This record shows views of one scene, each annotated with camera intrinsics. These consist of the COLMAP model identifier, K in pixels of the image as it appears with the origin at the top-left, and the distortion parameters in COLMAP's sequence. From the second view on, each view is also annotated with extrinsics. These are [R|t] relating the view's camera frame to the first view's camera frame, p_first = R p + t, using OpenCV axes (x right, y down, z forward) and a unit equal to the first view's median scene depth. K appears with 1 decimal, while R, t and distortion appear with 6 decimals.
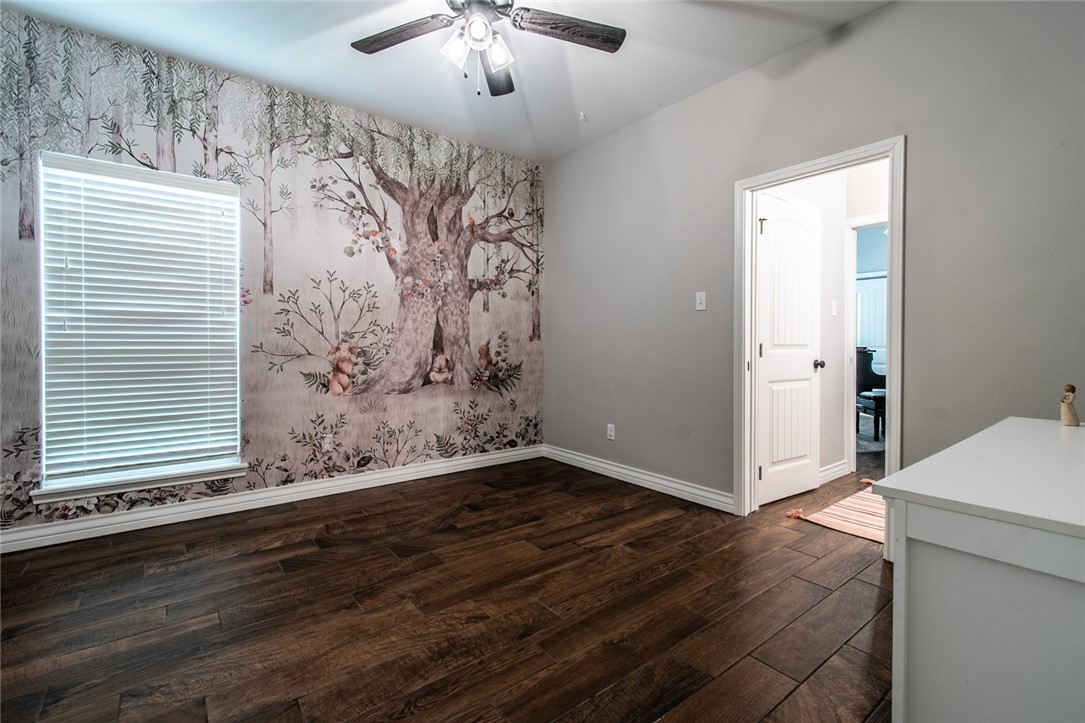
lens RADIAL K [[483.8, 0, 542.9], [0, 483.8, 355.1], [0, 0, 1]] dist [0.003844, -0.001134]
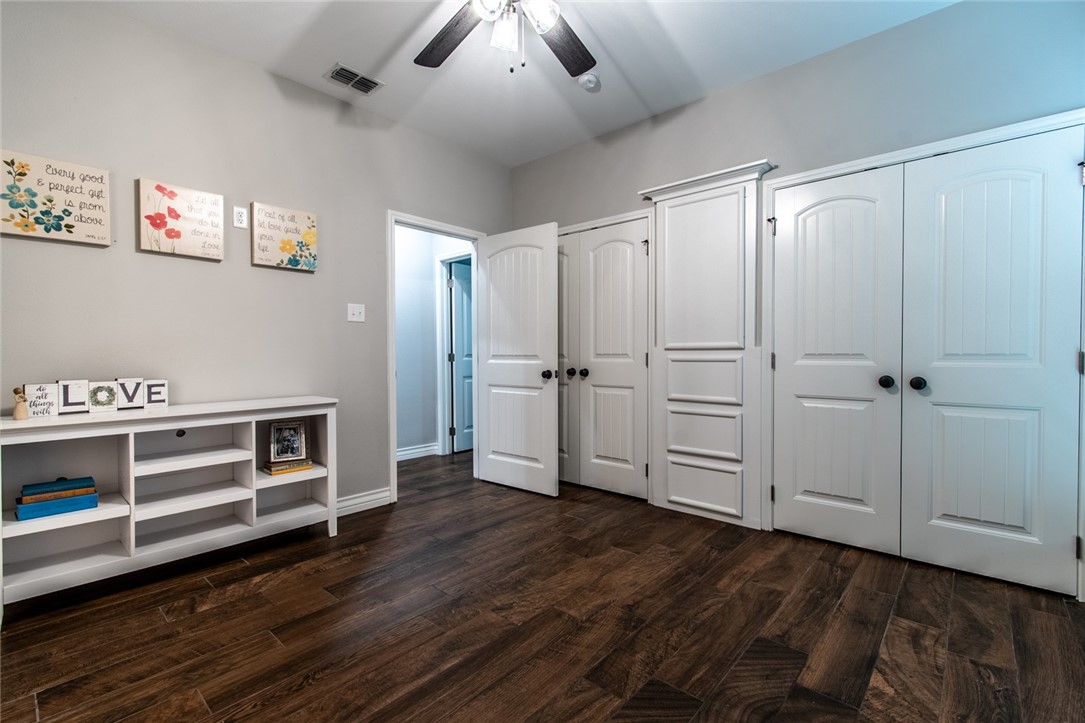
lens RADIAL K [[483.8, 0, 544.3], [0, 483.8, 356.0], [0, 0, 1]] dist [0.003844, -0.001134]
pose [[-0.983520, 0.002494, -0.180782, -0.028038], [-0.003874, 0.999385, 0.034860, -0.055238], [0.180758, 0.034985, -0.982905, 1.869333]]
